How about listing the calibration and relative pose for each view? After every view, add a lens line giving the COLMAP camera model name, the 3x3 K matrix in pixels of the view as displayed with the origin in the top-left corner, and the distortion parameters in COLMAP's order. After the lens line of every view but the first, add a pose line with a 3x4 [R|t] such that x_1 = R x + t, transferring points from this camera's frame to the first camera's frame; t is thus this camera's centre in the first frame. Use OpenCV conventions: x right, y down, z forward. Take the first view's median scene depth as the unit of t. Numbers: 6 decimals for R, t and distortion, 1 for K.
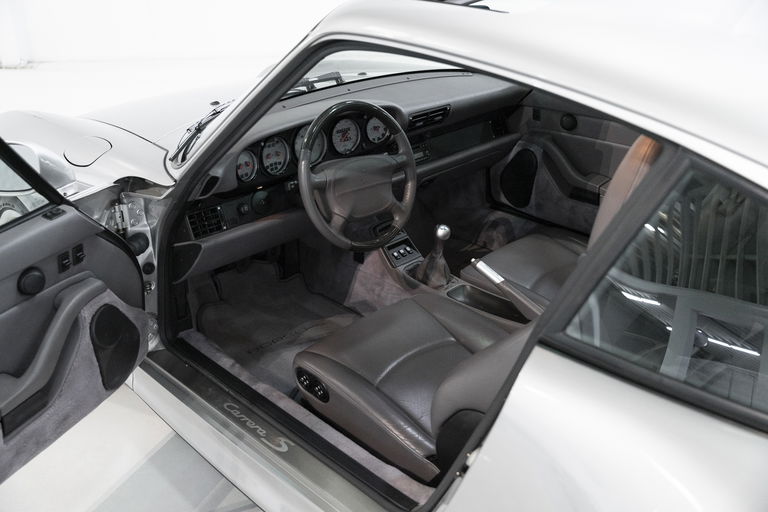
lens RADIAL K [[736.3, 0, 383.6], [0, 736.3, 257.2], [0, 0, 1]] dist [0.001849, 0.000000]
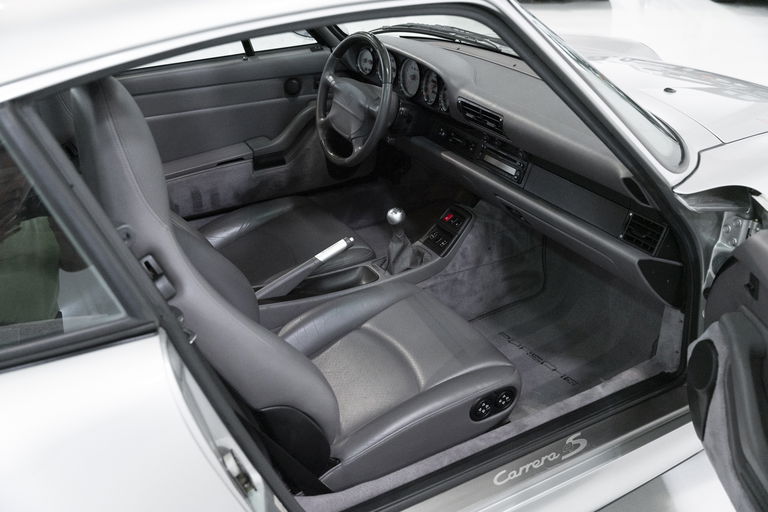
lens RADIAL K [[736.3, 0, 385.5], [0, 736.3, 258.1], [0, 0, 1]] dist [0.001849, 0.000000]
pose [[-0.269075, 0.457781, -0.847370, 0.886860], [-0.414639, 0.739048, 0.530927, -0.479088], [0.869295, 0.494212, -0.009045, 1.024435]]
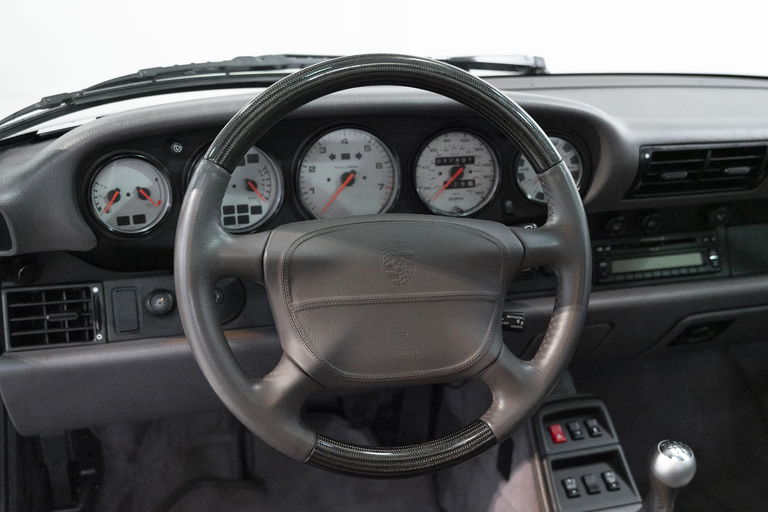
lens RADIAL K [[845.8, 0, 416.8], [0, 845.8, 290.0], [0, 0, 1]] dist [0.008729, 0.000000]
pose [[0.880094, 0.161027, -0.446660, 0.141747], [-0.209521, 0.975899, -0.061013, -0.066180], [0.426070, 0.147282, 0.892621, 0.558313]]
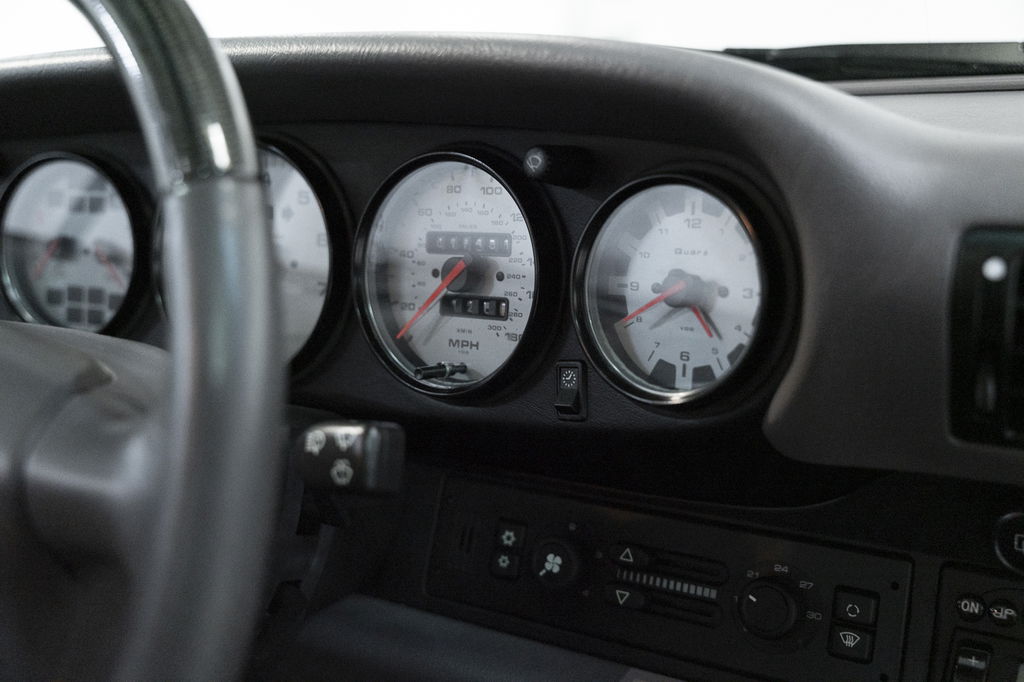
lens RADIAL K [[981.7, 0, 517.8], [0, 981.7, 338.7], [0, 0, 1]] dist [0.001849, 0.000000]
pose [[0.267357, 0.176686, -0.947260, 0.140850], [-0.415459, 0.908117, 0.052125, -0.162131], [0.869433, 0.379612, 0.316197, 0.912606]]
